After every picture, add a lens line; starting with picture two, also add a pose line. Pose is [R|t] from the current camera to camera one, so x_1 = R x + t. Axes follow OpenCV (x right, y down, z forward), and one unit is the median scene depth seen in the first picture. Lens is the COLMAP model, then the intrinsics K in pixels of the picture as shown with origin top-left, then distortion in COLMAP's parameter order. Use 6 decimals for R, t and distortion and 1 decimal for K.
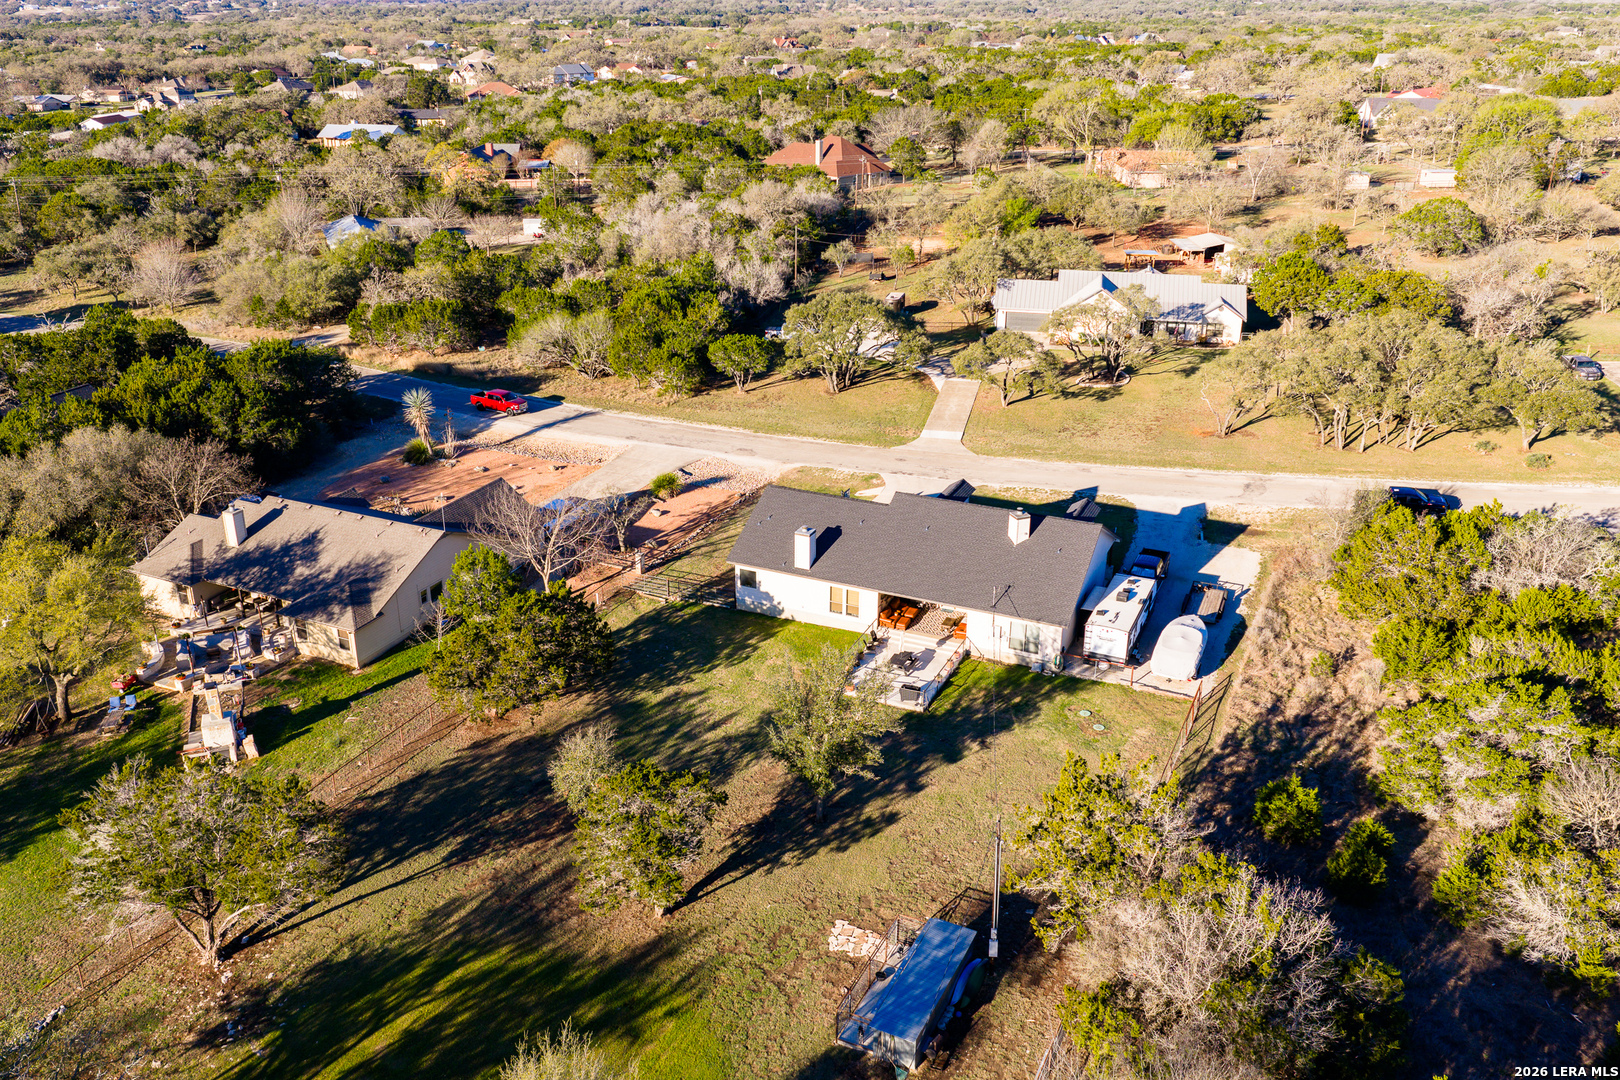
lens RADIAL K [[1334.7, 0, 811.8], [0, 1334.7, 532.3], [0, 0, 1]] dist [0.018182, -0.028525]
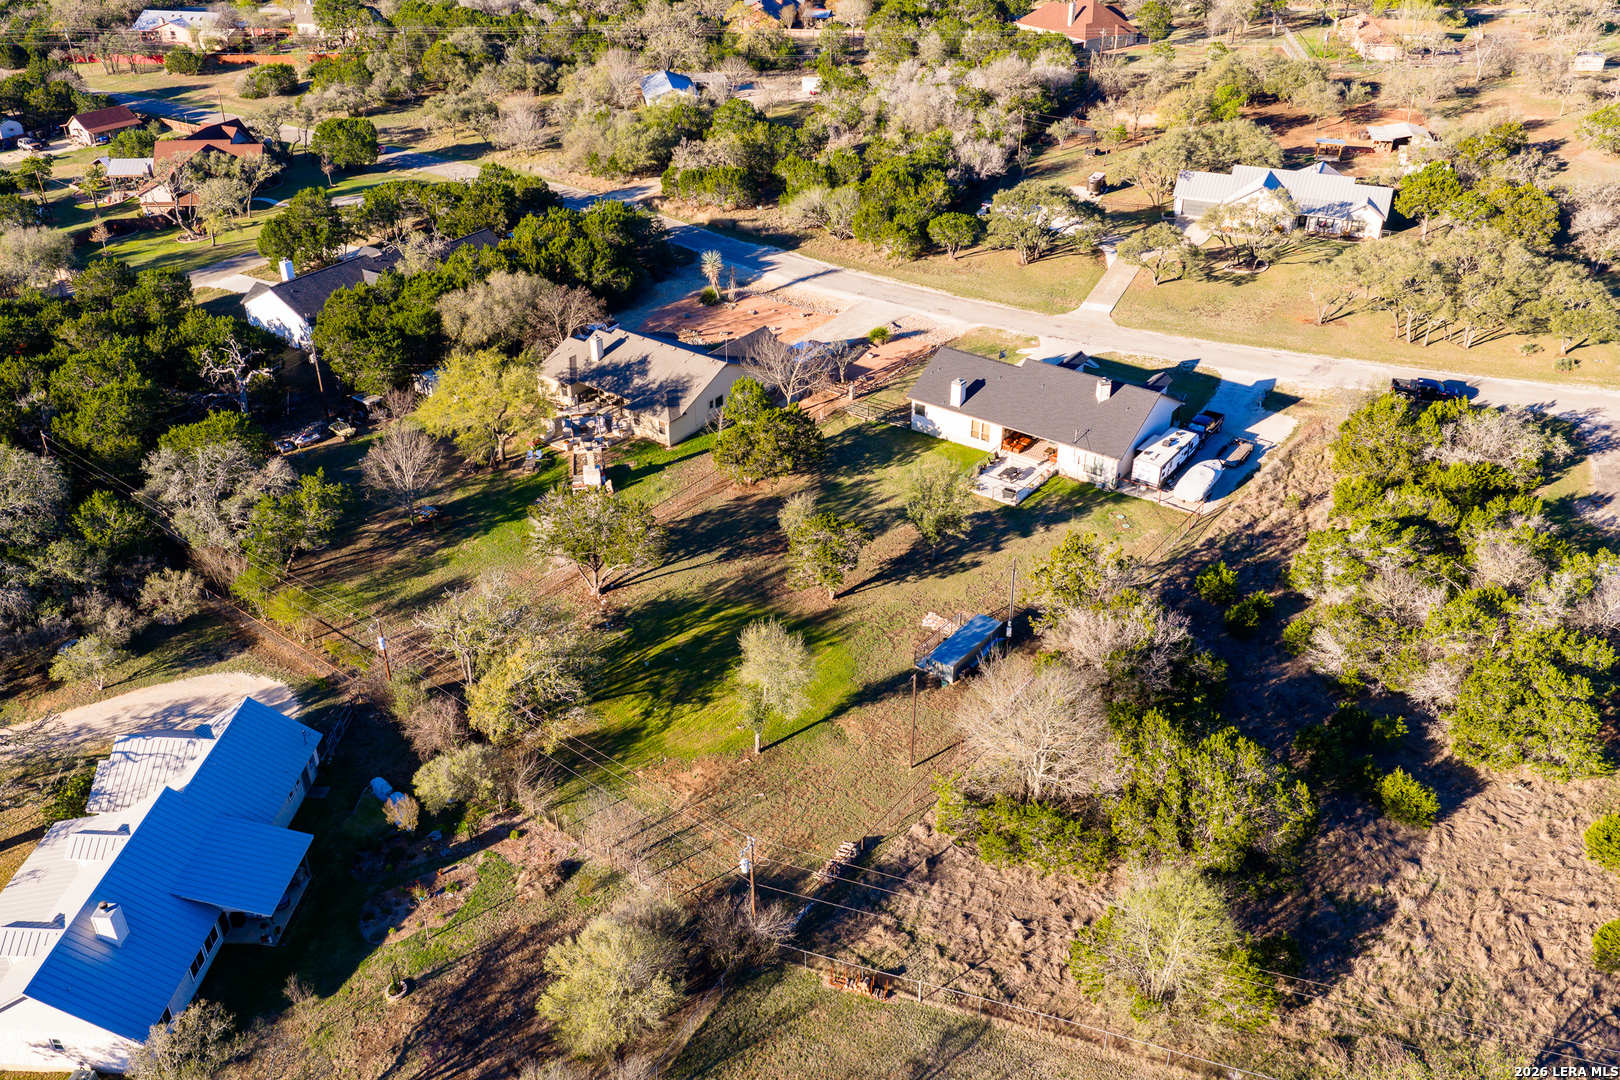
lens RADIAL K [[1334.7, 0, 806.9], [0, 1334.7, 531.9], [0, 0, 1]] dist [0.018182, -0.028525]
pose [[0.977354, 0.099987, -0.186497, 0.120195], [-0.072020, 0.985886, 0.151136, -0.046828], [0.198977, -0.134282, 0.970761, -0.493301]]
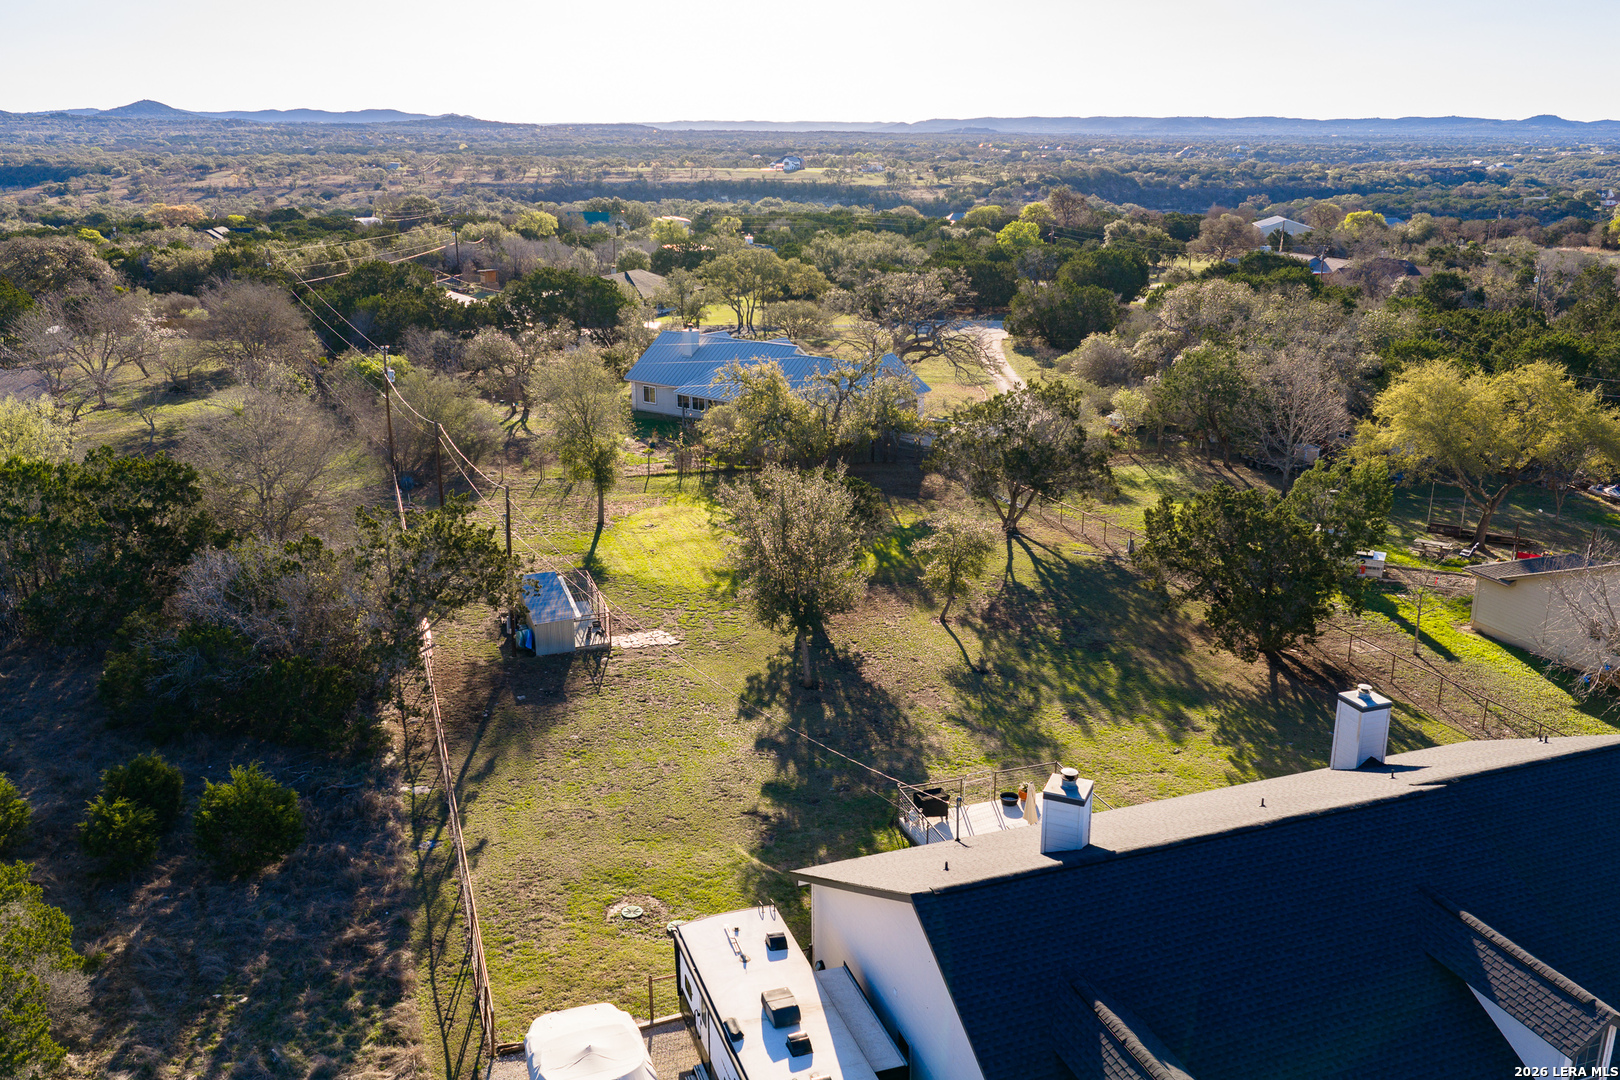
lens RADIAL K [[1334.7, 0, 805.4], [0, 1334.7, 540.1], [0, 0, 1]] dist [0.018182, -0.028525]
pose [[-0.720835, 0.195007, -0.665108, 0.410483], [-0.268050, 0.806504, 0.526972, -0.224874], [0.639176, 0.558142, -0.529085, 1.046367]]
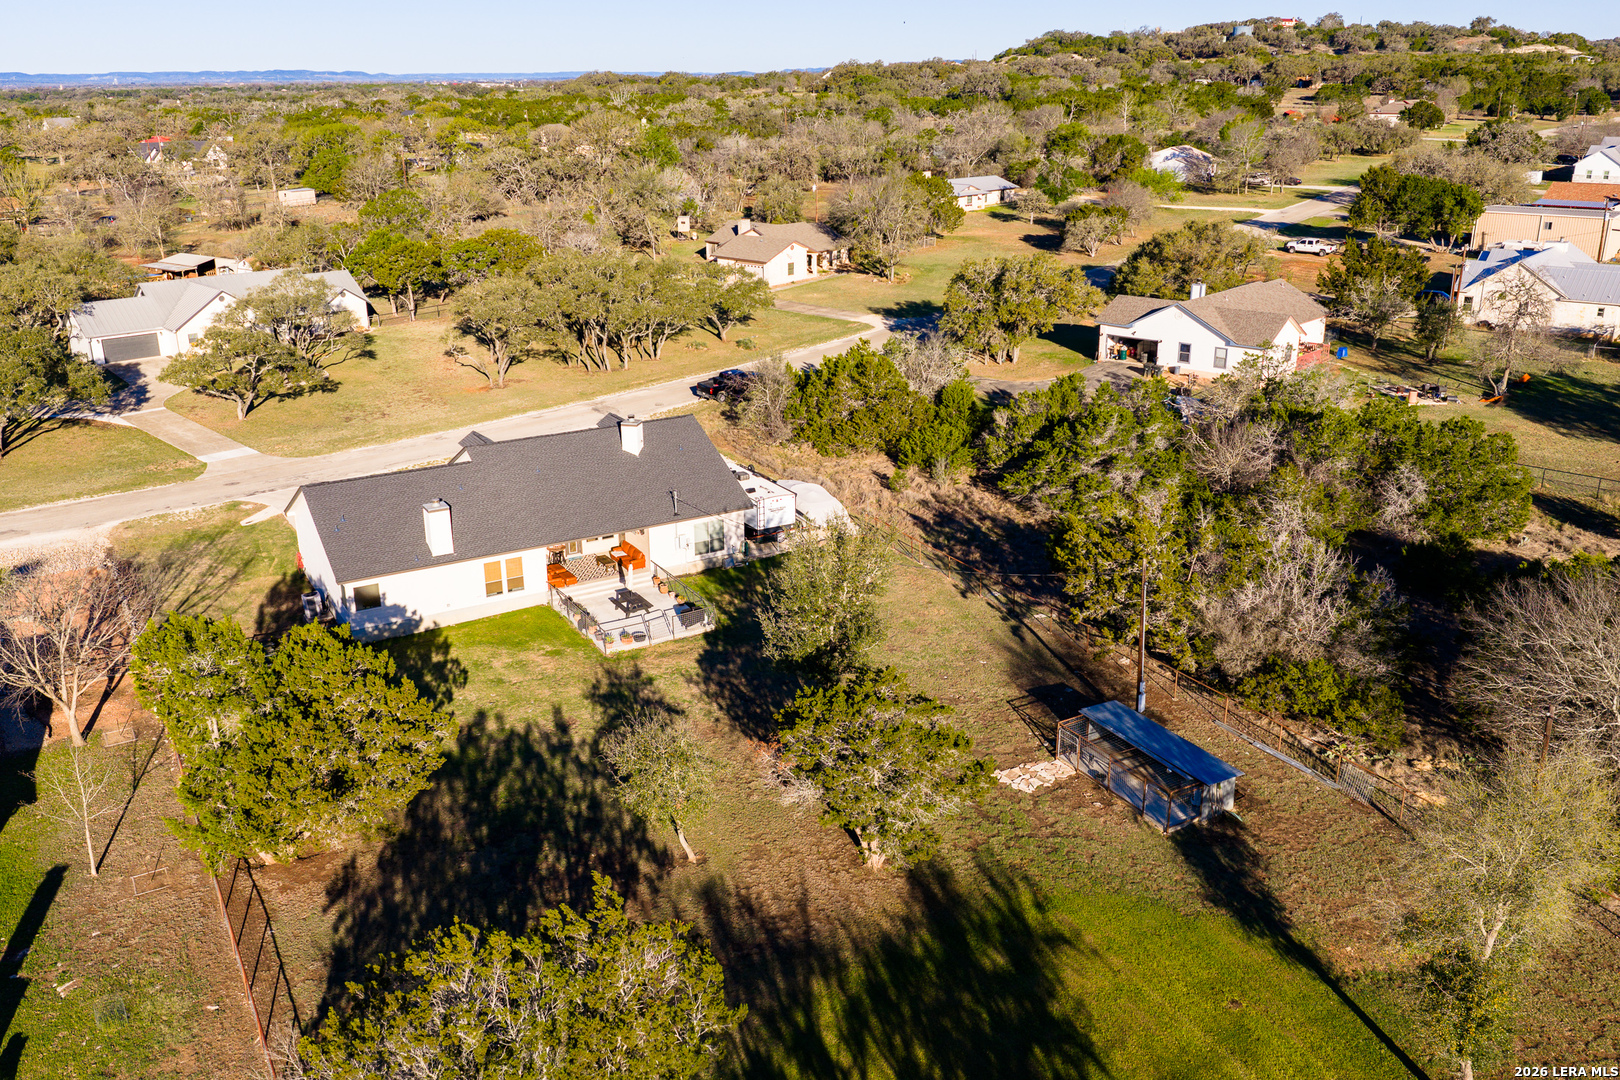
lens RADIAL K [[1334.7, 0, 810.5], [0, 1334.7, 537.3], [0, 0, 1]] dist [0.018182, -0.028525]
pose [[0.571726, -0.278194, 0.771841, -0.467350], [0.323644, 0.940942, 0.099410, 0.009448], [-0.753913, 0.192966, 0.627997, 0.335394]]
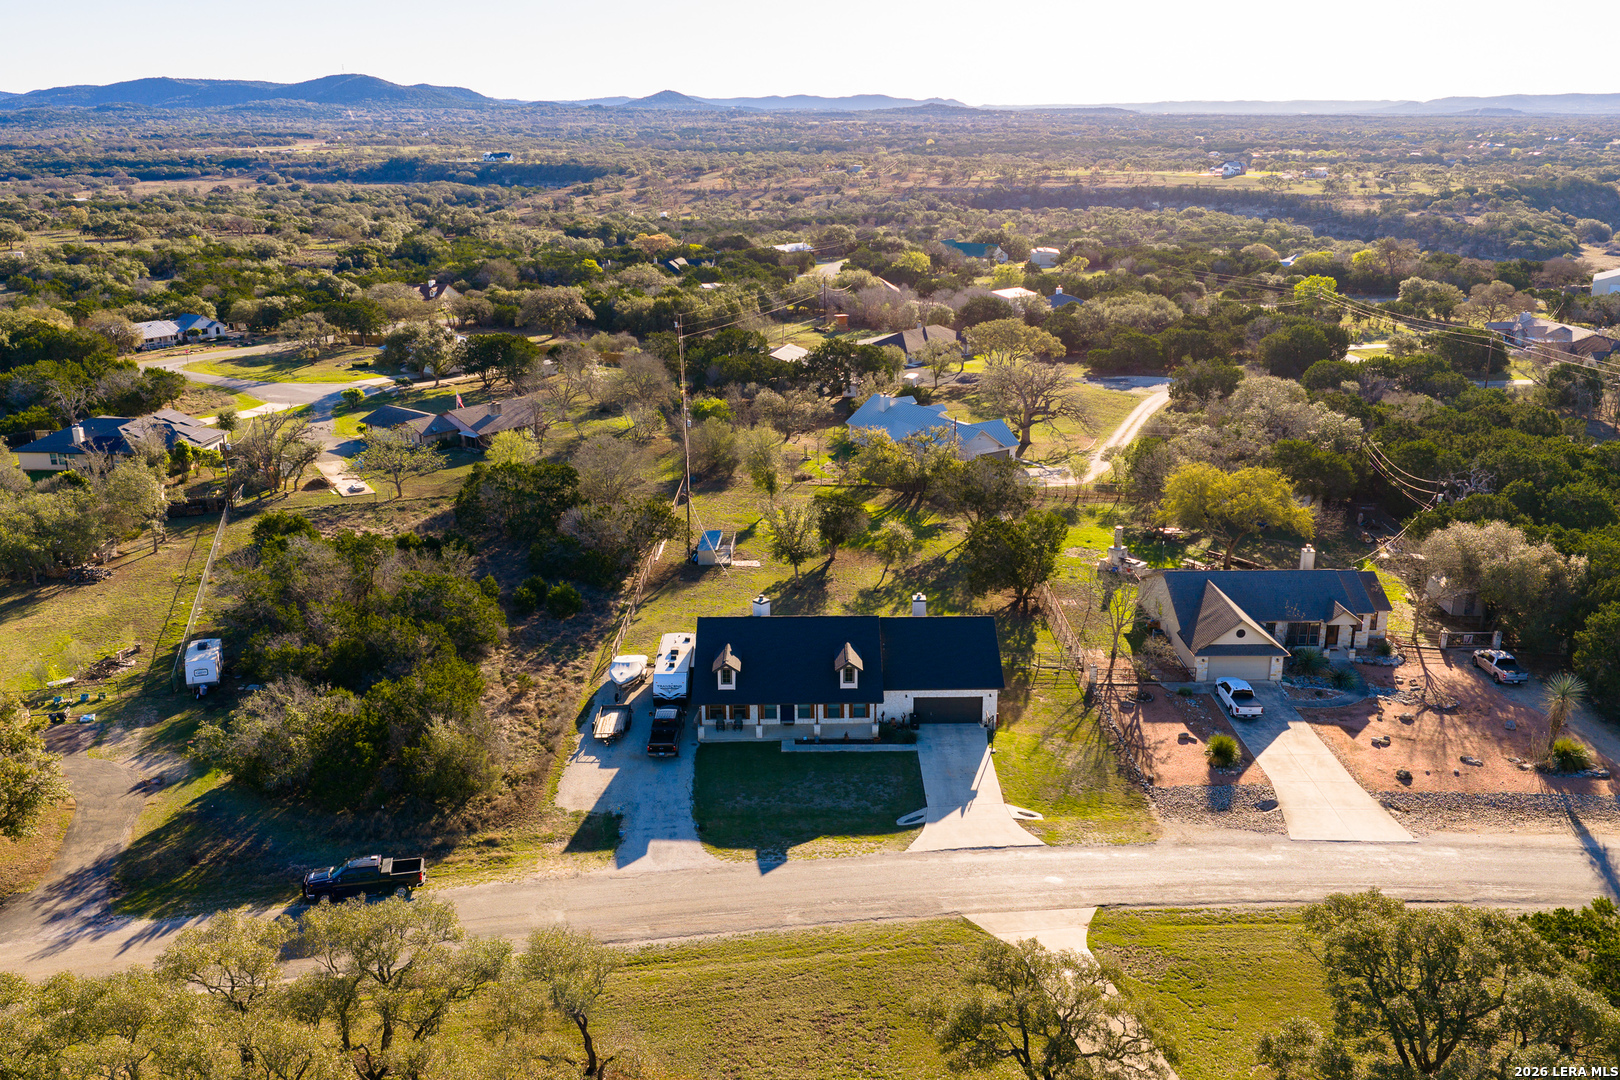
lens RADIAL K [[1334.7, 0, 809.5], [0, 1334.7, 537.5], [0, 0, 1]] dist [0.018182, -0.028525]
pose [[-0.910297, 0.122612, -0.395380, 0.564165], [-0.158419, 0.779233, 0.606383, -0.769242], [0.382442, 0.614624, -0.689909, 1.732330]]
